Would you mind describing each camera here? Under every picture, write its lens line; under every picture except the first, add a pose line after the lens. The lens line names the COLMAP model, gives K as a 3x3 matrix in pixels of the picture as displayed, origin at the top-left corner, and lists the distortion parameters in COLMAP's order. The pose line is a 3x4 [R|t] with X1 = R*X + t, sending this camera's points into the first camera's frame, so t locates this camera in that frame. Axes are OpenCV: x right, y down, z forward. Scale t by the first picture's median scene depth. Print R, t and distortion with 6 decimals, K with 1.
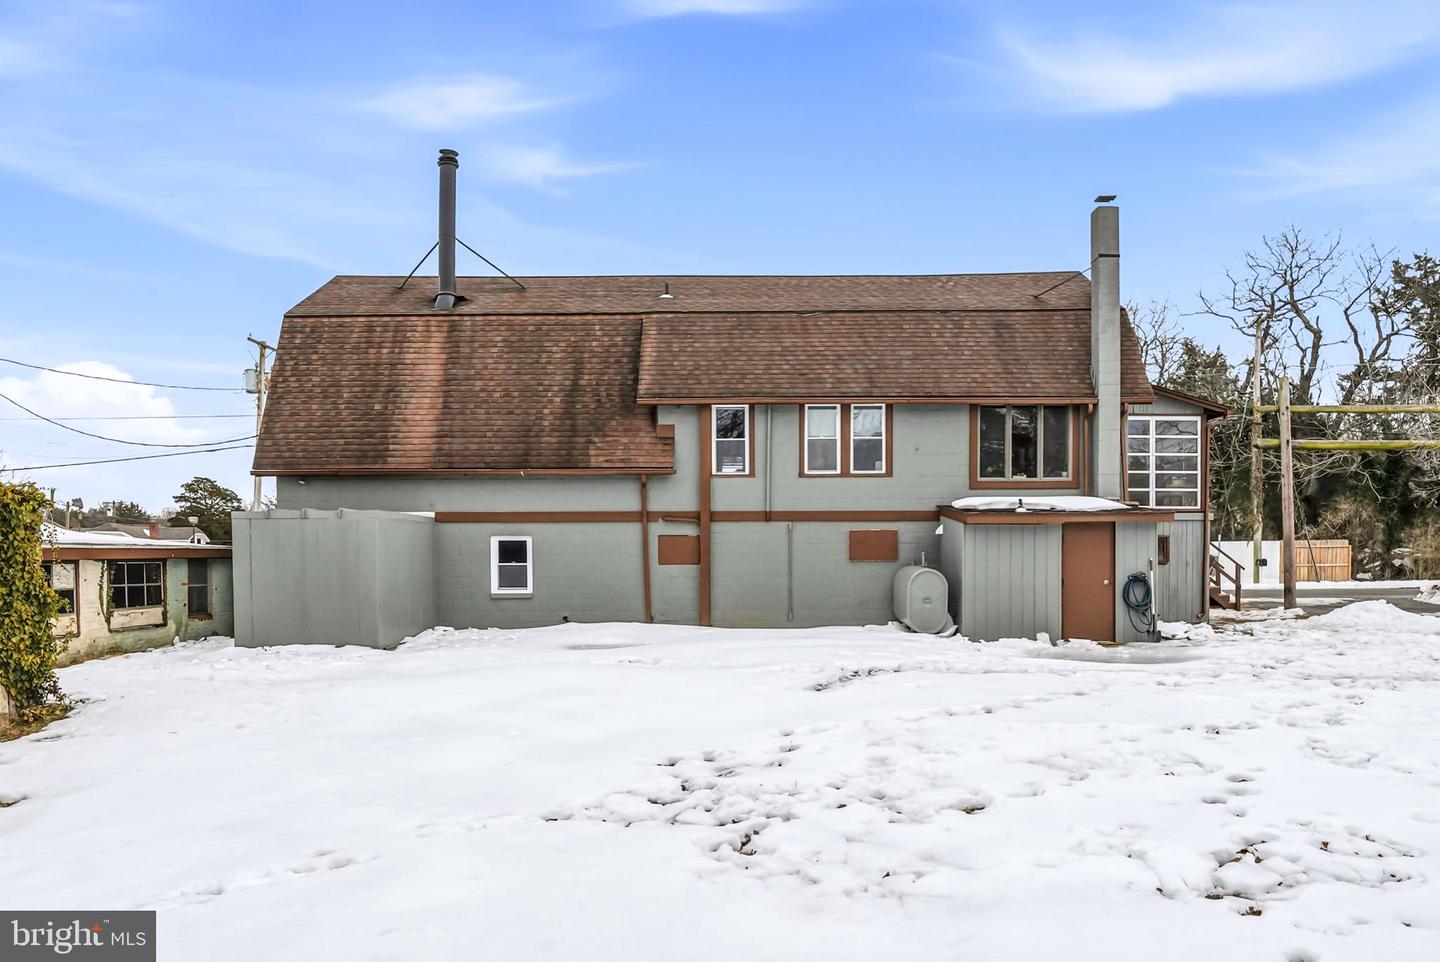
lens RADIAL K [[769.8, 0, 720.0], [0, 769.8, 481.0], [0, 0, 1]] dist [-0.002665, -0.000444]
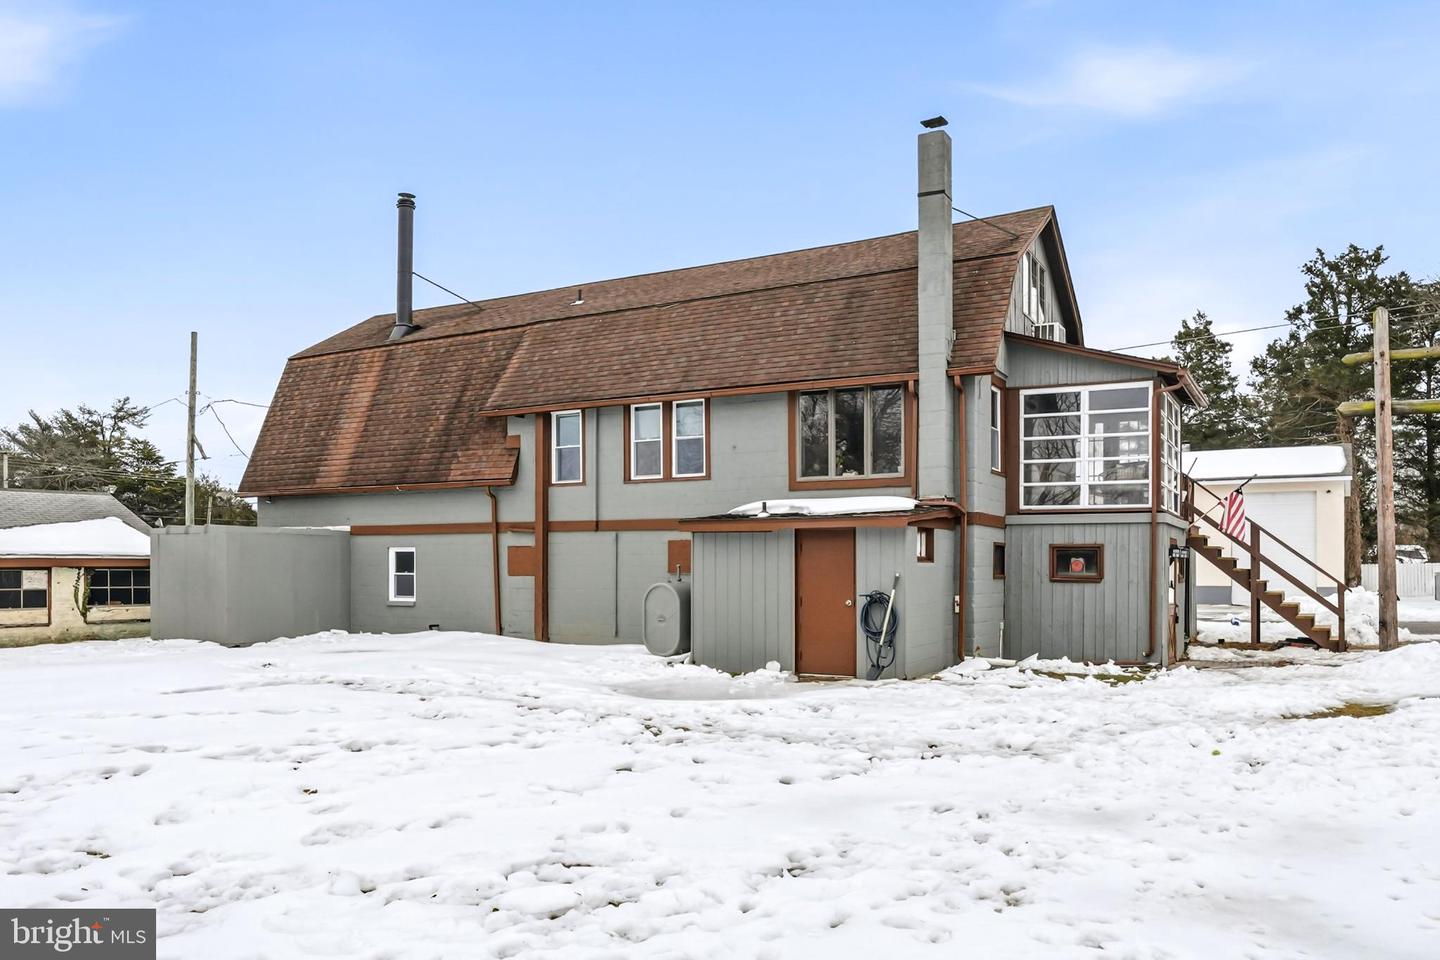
lens RADIAL K [[832.2, 0, 720.0], [0, 832.2, 480.0], [0, 0, 1]] dist [0.001349, 0.000563]
pose [[0.916343, -0.035698, -0.398800, 0.609659], [0.032777, 0.999363, -0.014143, 0.008768], [0.399051, -0.000111, 0.916929, 0.116932]]
